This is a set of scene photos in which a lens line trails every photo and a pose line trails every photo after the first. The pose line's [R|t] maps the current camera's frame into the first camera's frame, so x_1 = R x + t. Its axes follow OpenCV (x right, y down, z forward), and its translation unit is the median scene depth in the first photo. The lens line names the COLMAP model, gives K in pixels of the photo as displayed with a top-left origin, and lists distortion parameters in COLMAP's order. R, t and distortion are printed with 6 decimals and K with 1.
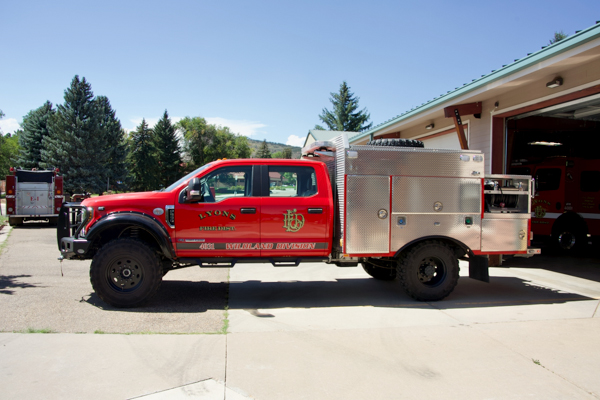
lens RADIAL K [[480.5, 0, 300.0], [0, 480.5, 200.0], [0, 0, 1]] dist [-0.155619, 0.083106]
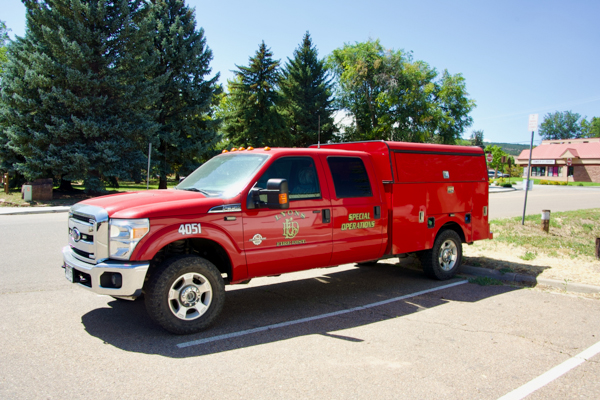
lens RADIAL K [[480.5, 0, 300.0], [0, 480.5, 200.0], [0, 0, 1]] dist [-0.155619, 0.083106]
pose [[0.946025, 0.029244, -0.322772, -0.149021], [-0.025300, 0.999545, 0.016411, -0.008169], [0.323105, -0.007359, 0.946334, 0.646977]]
